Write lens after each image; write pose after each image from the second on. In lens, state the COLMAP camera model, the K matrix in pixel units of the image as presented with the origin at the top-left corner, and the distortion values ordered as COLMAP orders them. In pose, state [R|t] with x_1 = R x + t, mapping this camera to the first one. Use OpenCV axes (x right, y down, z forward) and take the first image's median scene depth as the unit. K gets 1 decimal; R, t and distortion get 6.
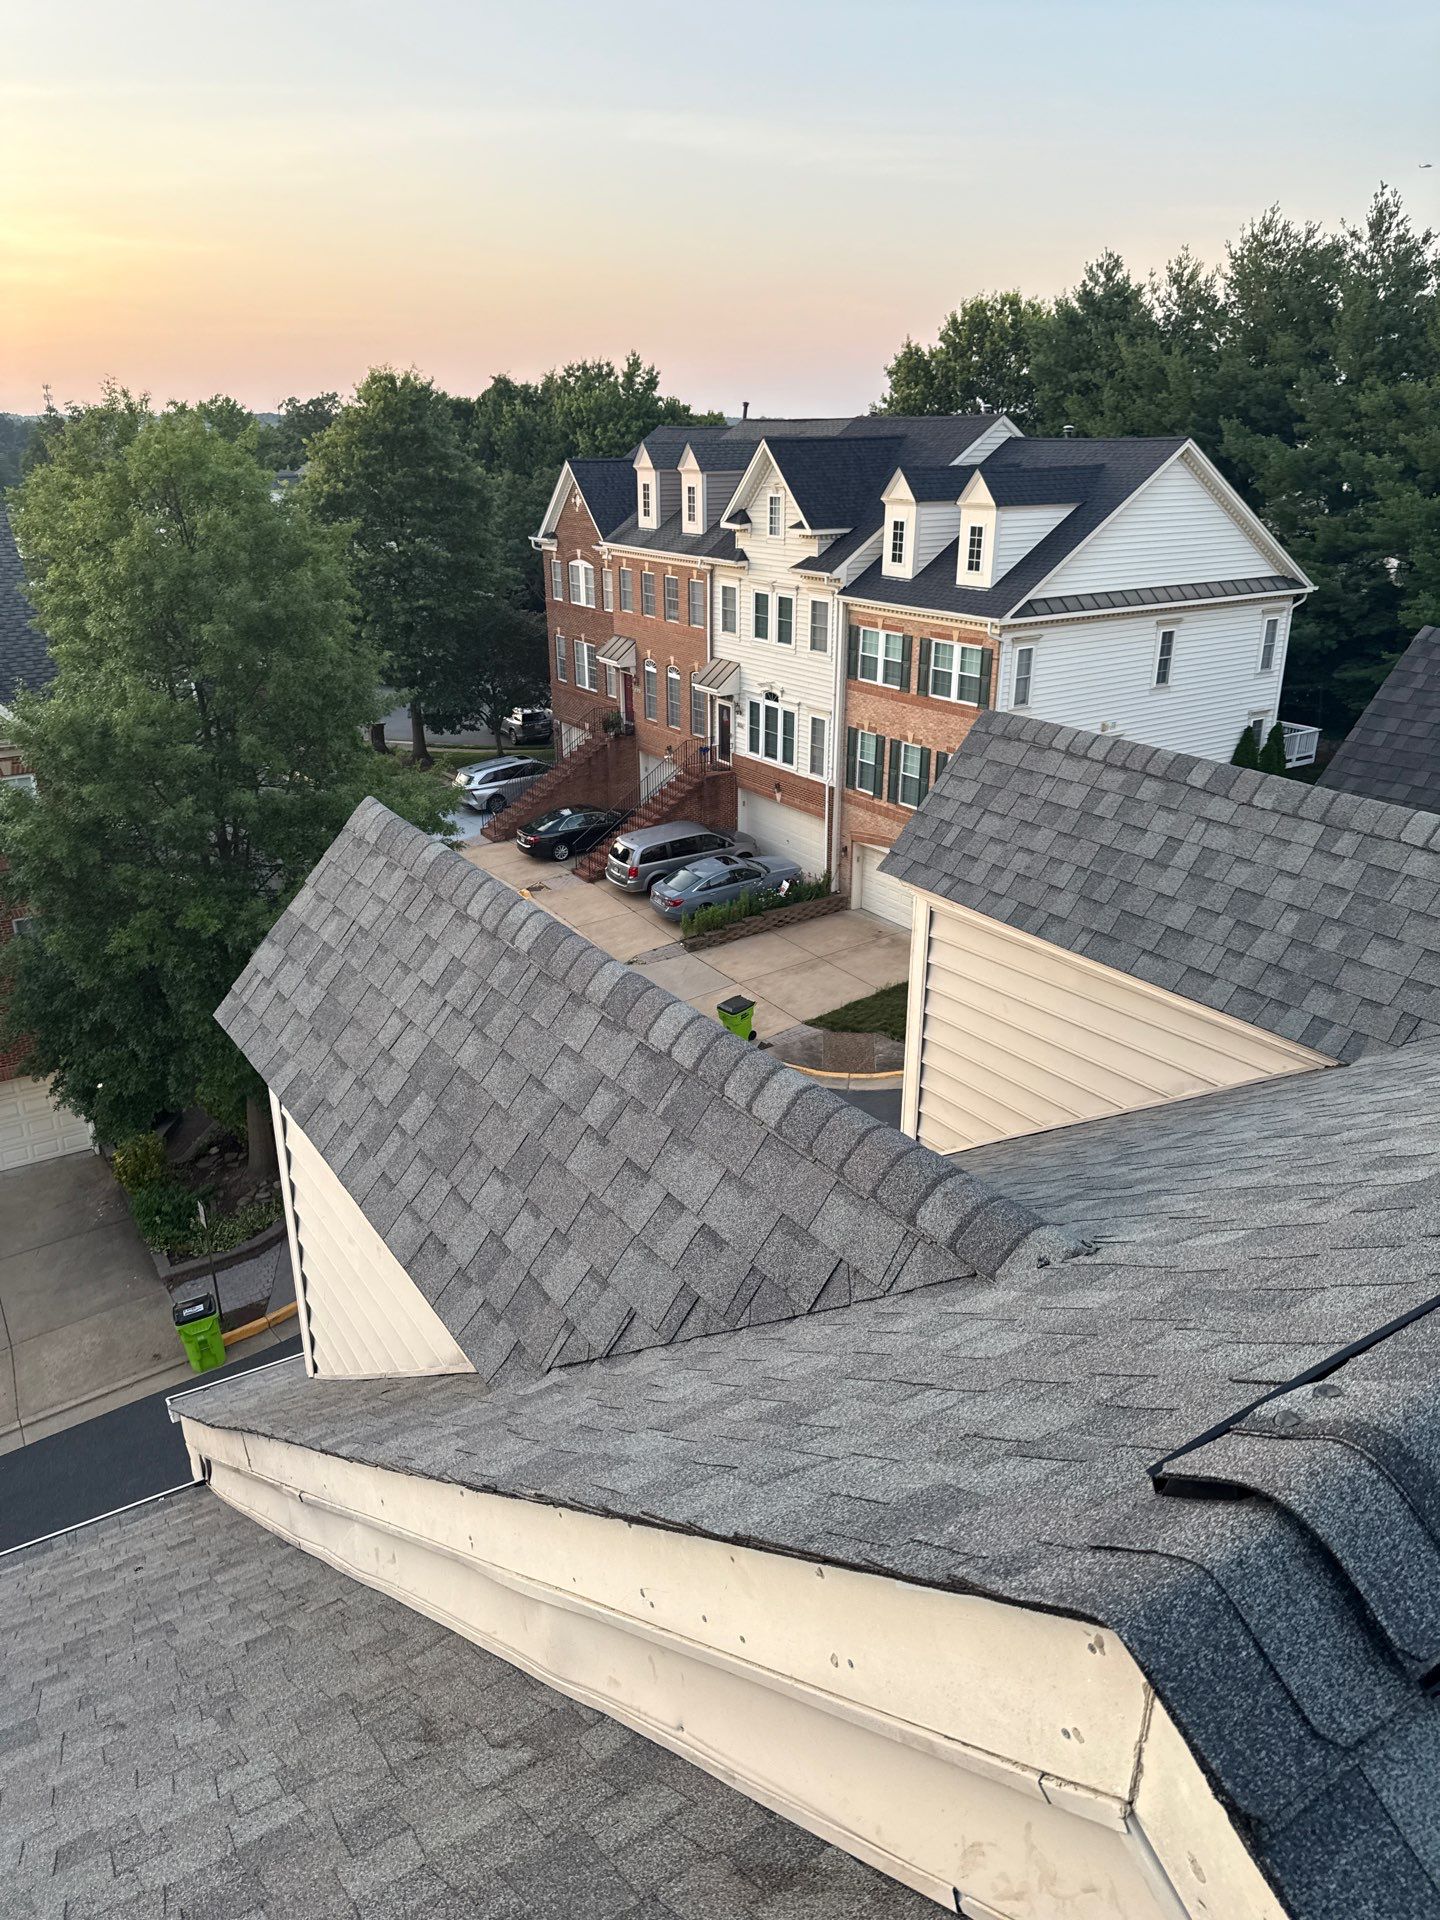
lens RADIAL K [[1343.4, 0, 725.0], [0, 1343.4, 944.8], [0, 0, 1]] dist [0.038671, -0.041668]
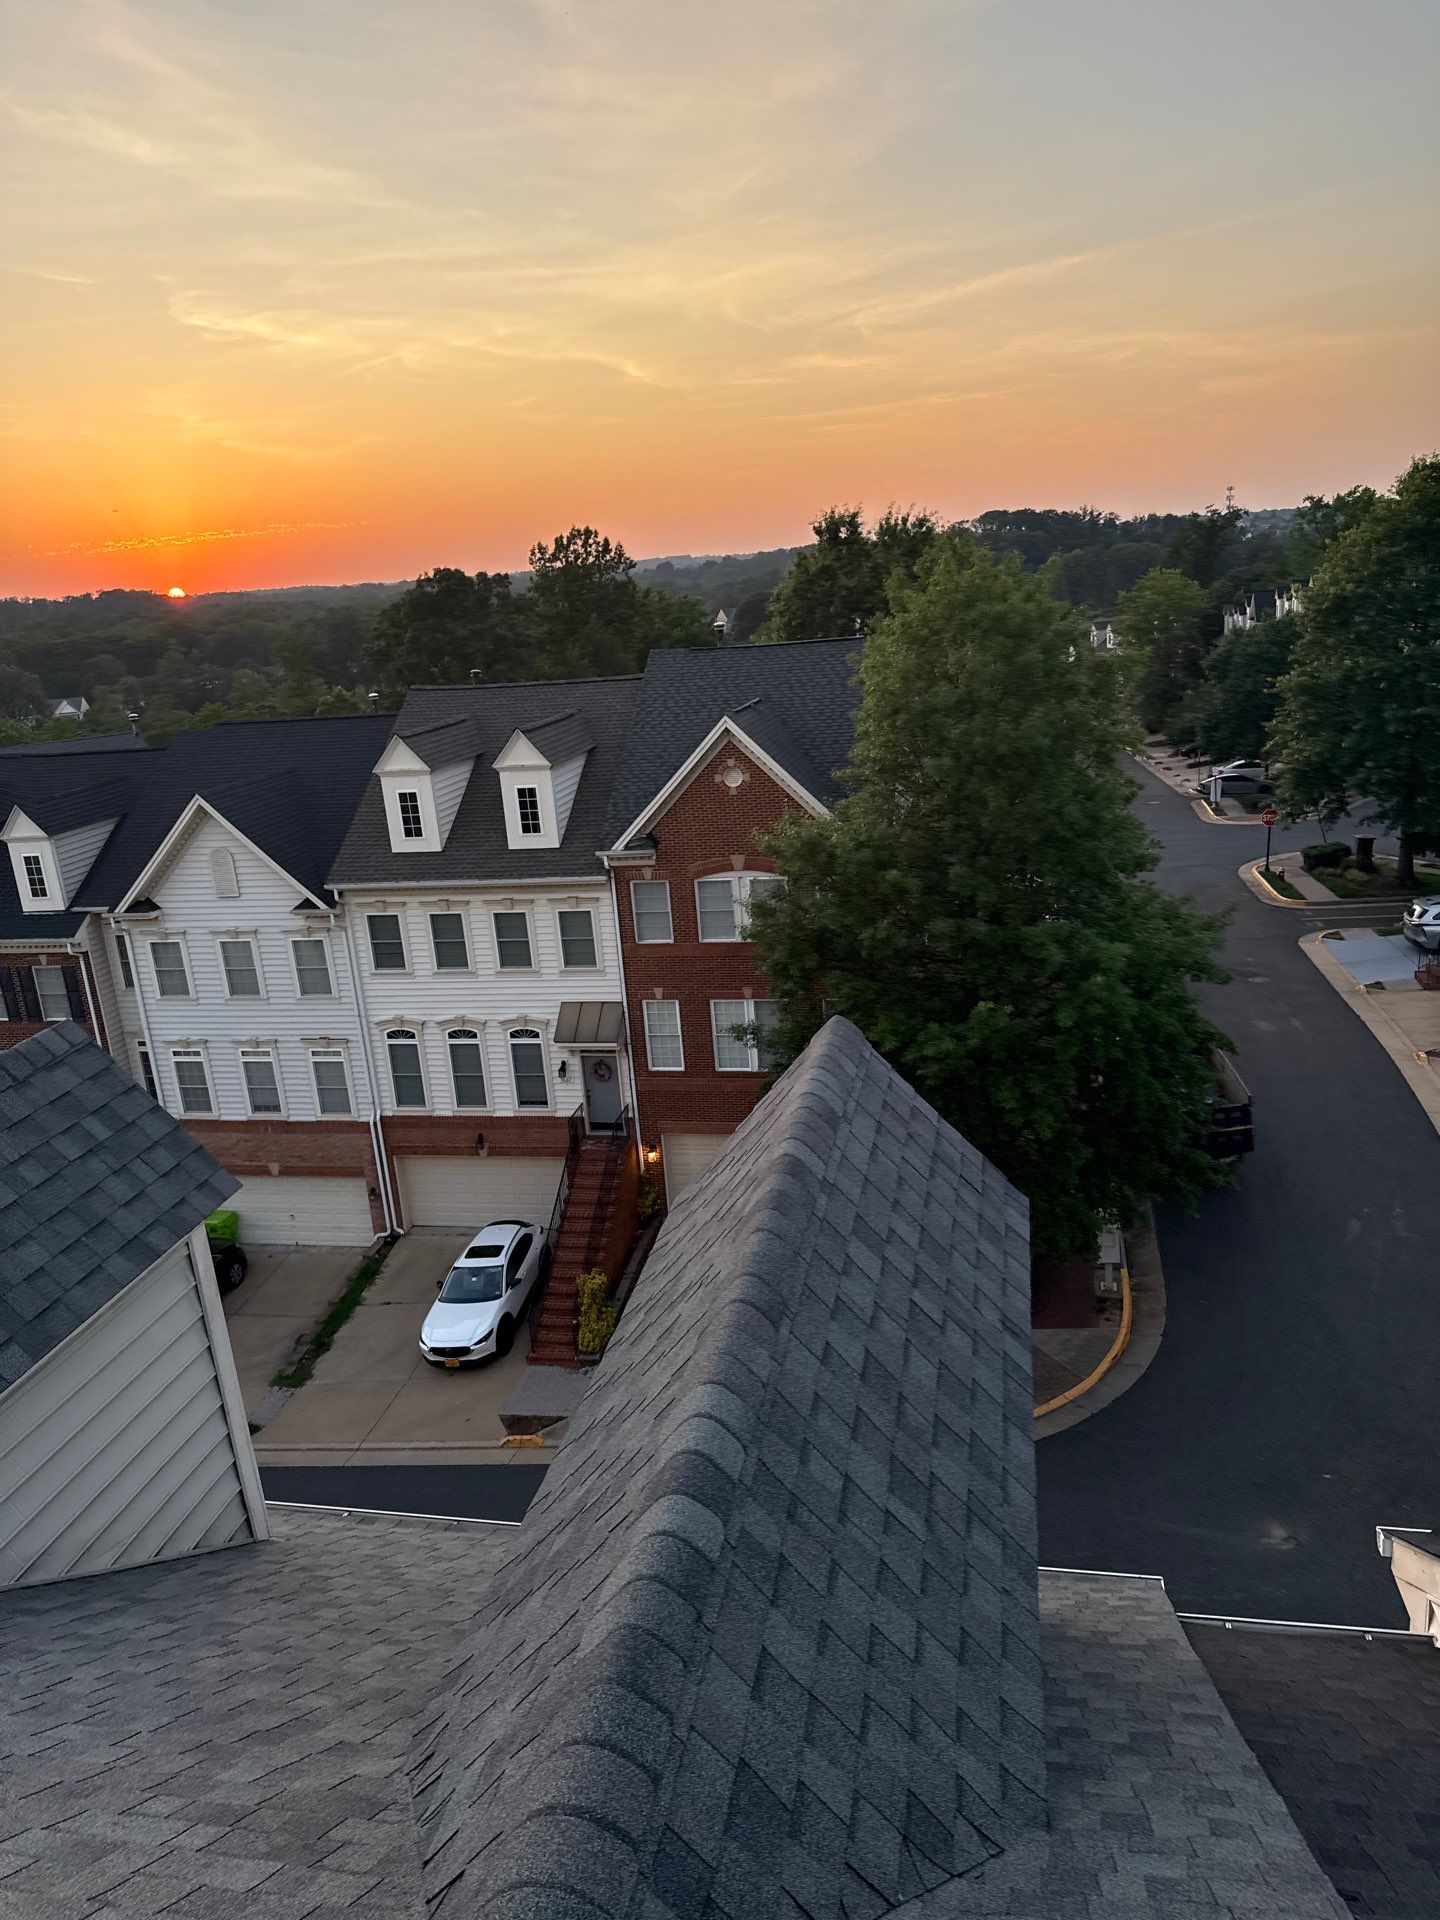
lens RADIAL K [[1350.6, 0, 760.5], [0, 1350.6, 932.0], [0, 0, 1]] dist [0.049809, -0.037262]
pose [[0.723602, 0.133852, -0.677114, 0.092172], [-0.180701, 0.983537, 0.001320, -0.030661], [0.666144, 0.121400, 0.735877, 0.058381]]
